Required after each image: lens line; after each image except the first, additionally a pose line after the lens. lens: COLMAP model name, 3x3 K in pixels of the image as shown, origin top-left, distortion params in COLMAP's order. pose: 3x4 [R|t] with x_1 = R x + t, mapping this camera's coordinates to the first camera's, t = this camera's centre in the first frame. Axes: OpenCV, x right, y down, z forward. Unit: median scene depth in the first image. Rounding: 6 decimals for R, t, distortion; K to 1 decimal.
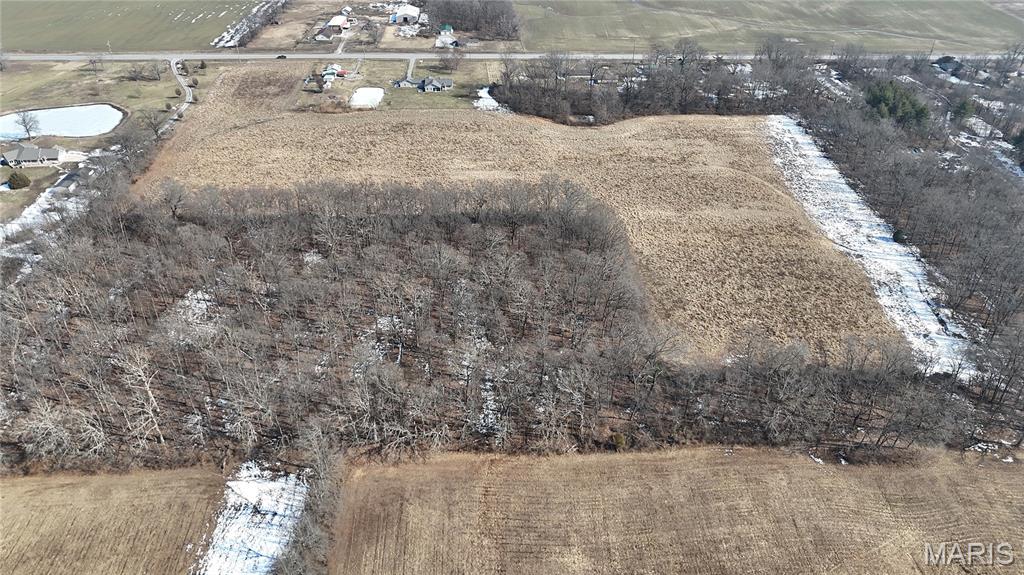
lens RADIAL K [[722.6, 0, 512.0], [0, 722.6, 287.5], [0, 0, 1]] dist [0.068868, -0.069916]
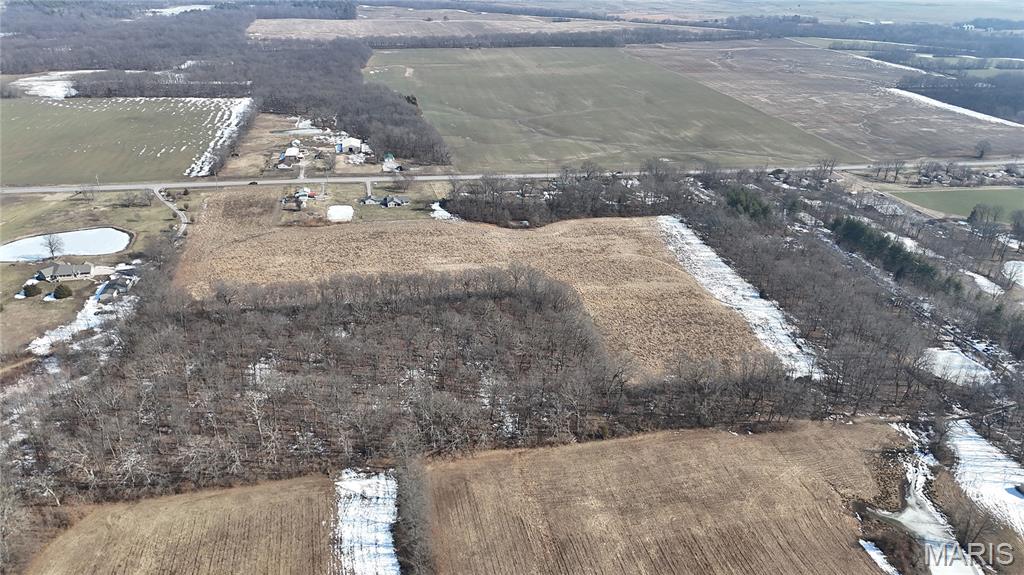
lens RADIAL K [[722.6, 0, 512.0], [0, 722.6, 287.5], [0, 0, 1]] dist [0.068868, -0.069916]
pose [[0.985564, -0.051823, 0.161176, -0.147559], [0.075706, 0.986418, -0.145767, 0.072265], [-0.151433, 0.155865, 0.976101, -0.251390]]
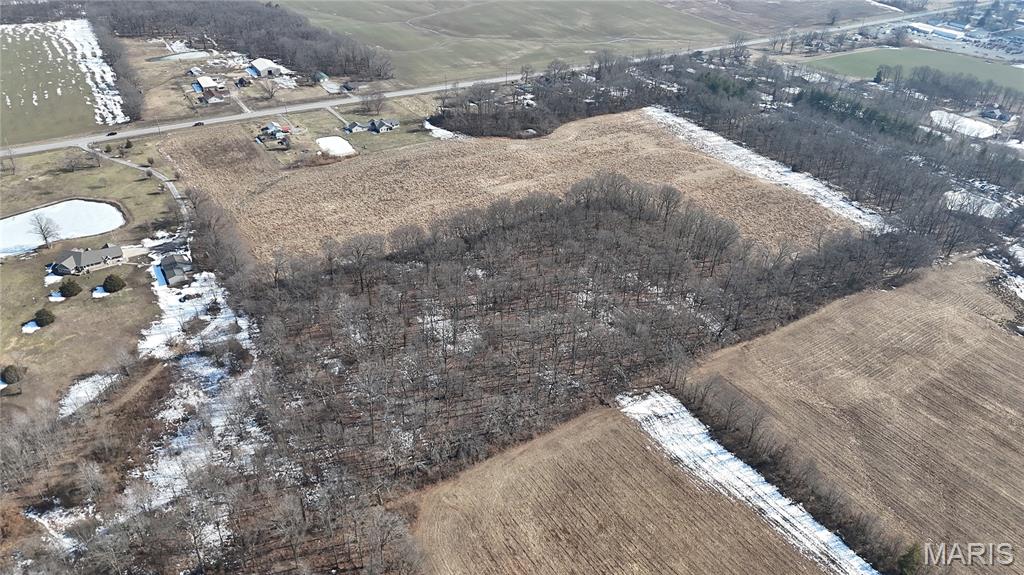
lens RADIAL K [[722.6, 0, 512.0], [0, 722.6, 287.5], [0, 0, 1]] dist [0.068868, -0.069916]
pose [[0.863554, -0.253160, 0.436102, -0.623124], [0.262315, 0.964142, 0.040263, -0.039032], [-0.430657, 0.079627, 0.898996, -0.095862]]
